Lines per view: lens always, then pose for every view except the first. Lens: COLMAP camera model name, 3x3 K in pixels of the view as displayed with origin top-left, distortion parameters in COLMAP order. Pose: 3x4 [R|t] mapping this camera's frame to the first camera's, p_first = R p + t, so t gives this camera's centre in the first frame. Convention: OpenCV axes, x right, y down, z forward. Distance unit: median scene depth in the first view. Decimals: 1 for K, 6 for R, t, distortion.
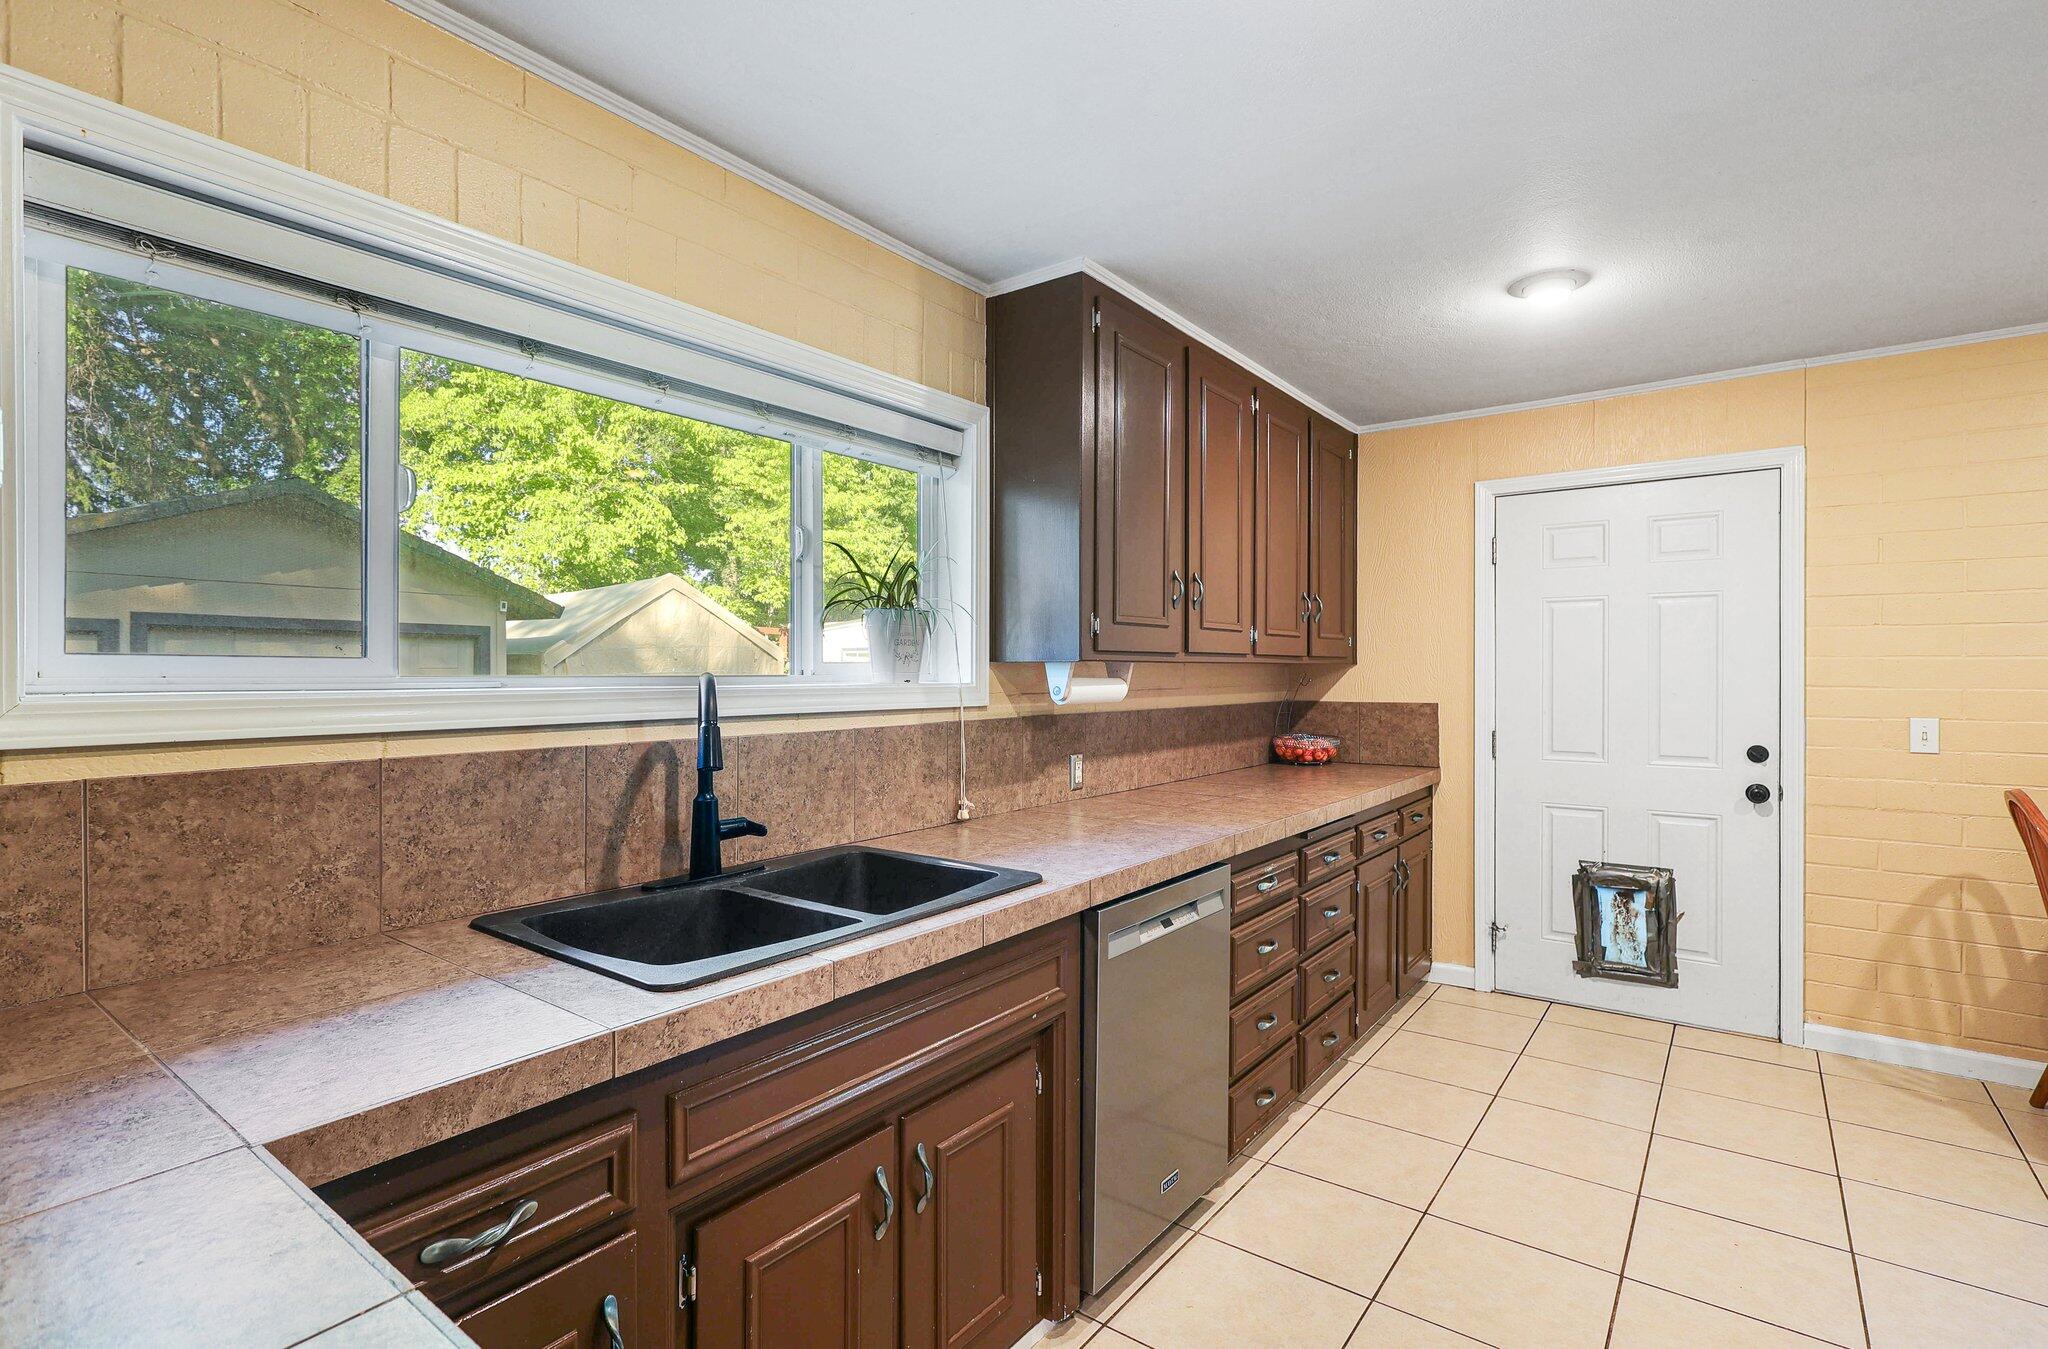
lens RADIAL K [[968.1, 0, 1016.1], [0, 968.1, 666.1], [0, 0, 1]] dist [-0.000628, 0.000049]
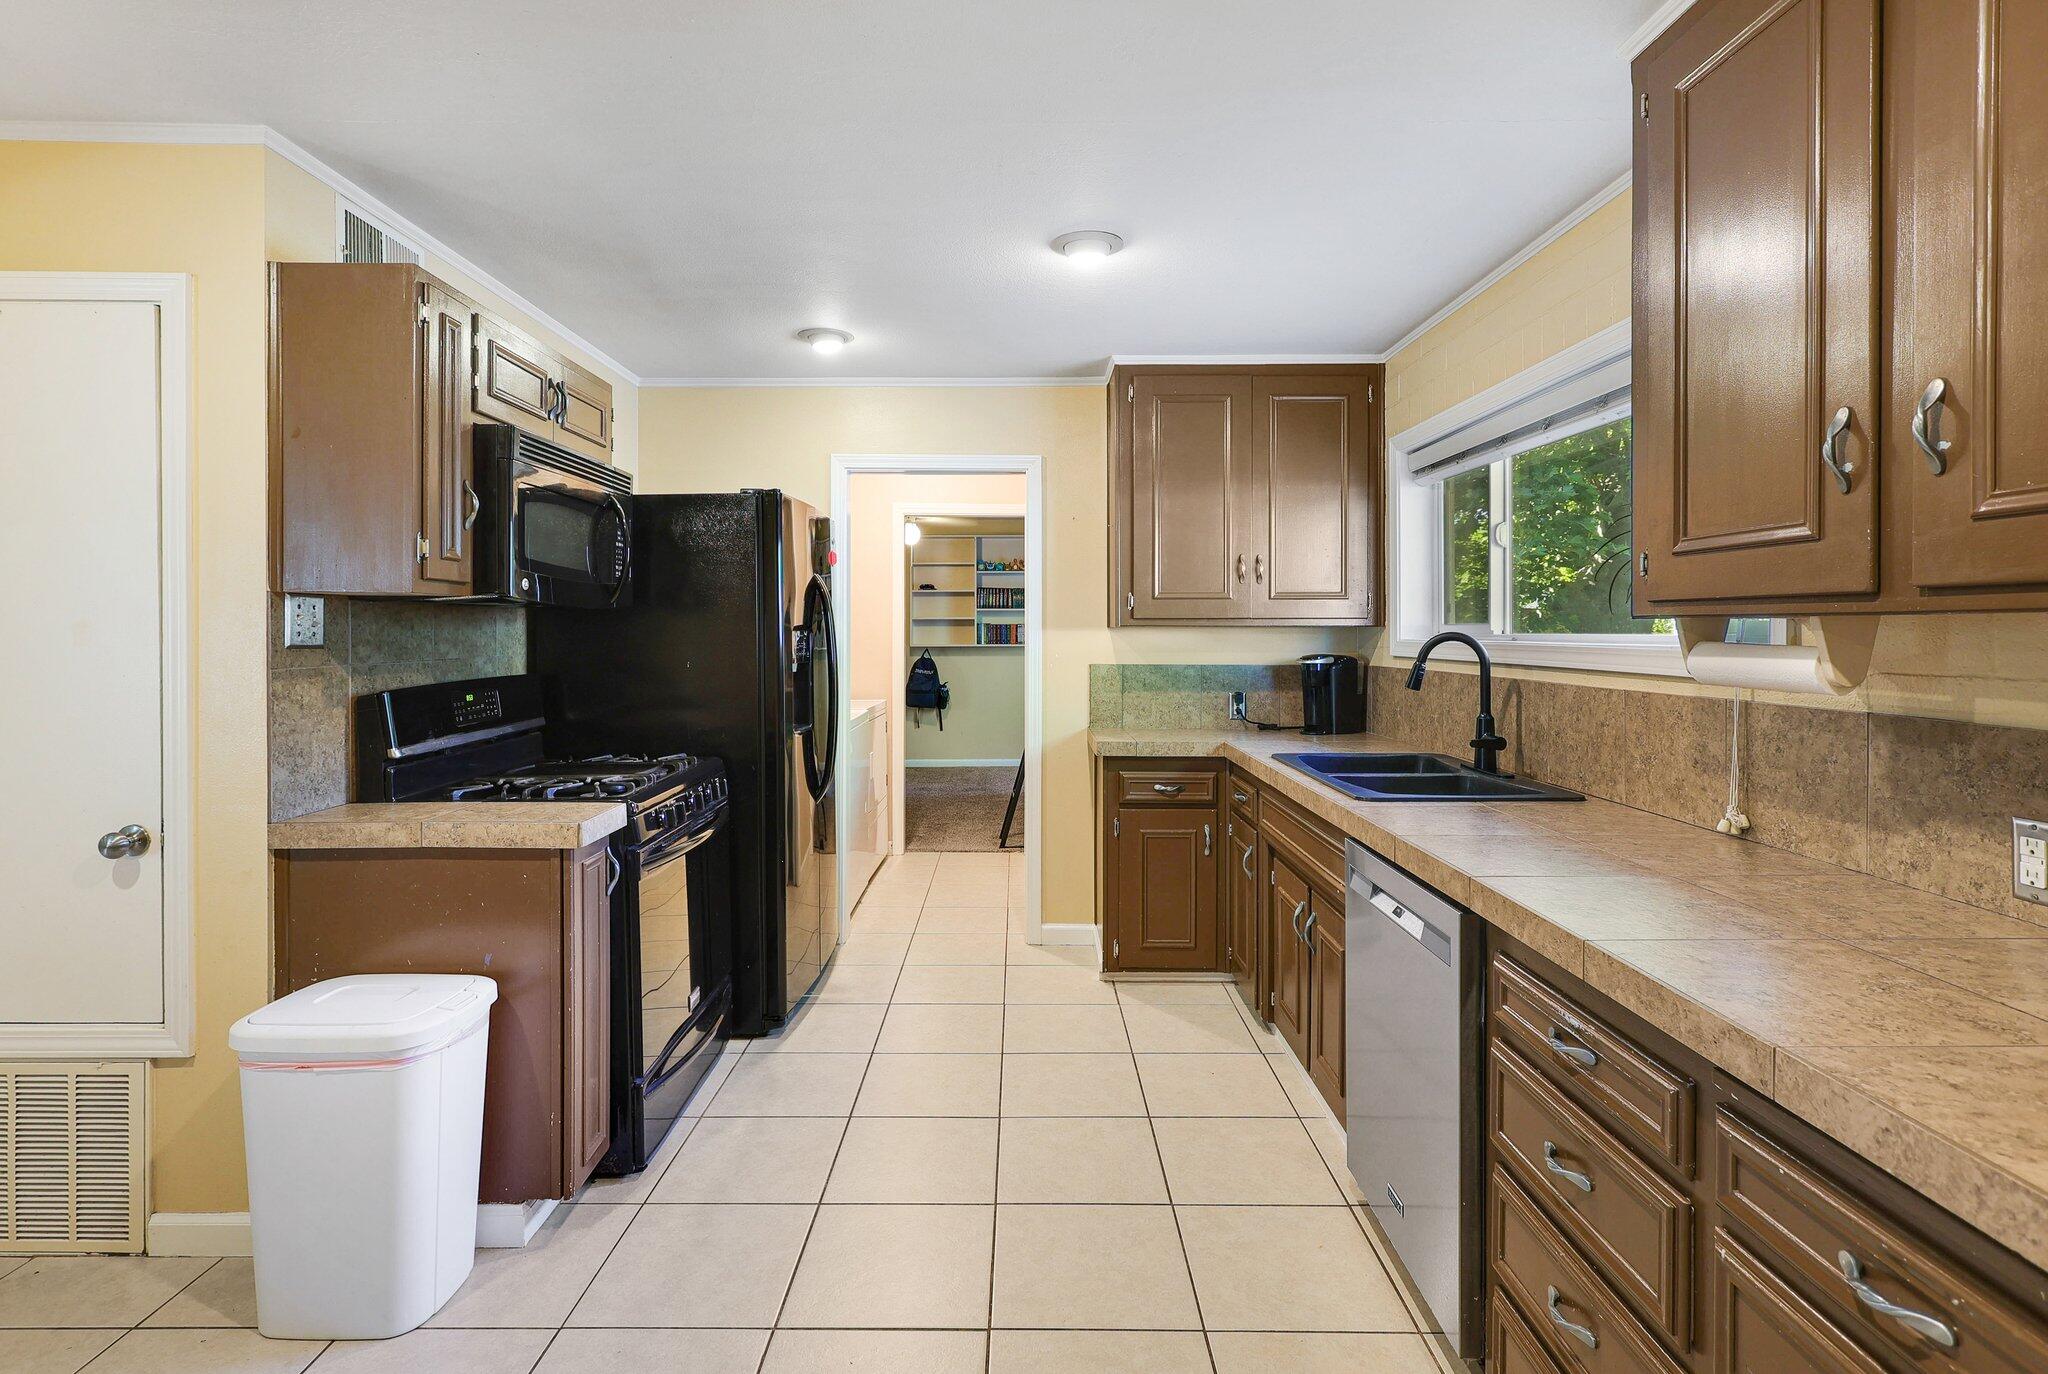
lens RADIAL K [[976.5, 0, 1019.7], [0, 976.5, 632.0], [0, 0, 1]] dist [0.000596, 0.000494]
pose [[-0.797999, -0.001060, -0.602658, 0.853577], [-0.000768, 0.999999, -0.000742, 0.006482], [0.602659, -0.000129, -0.797999, 1.313247]]
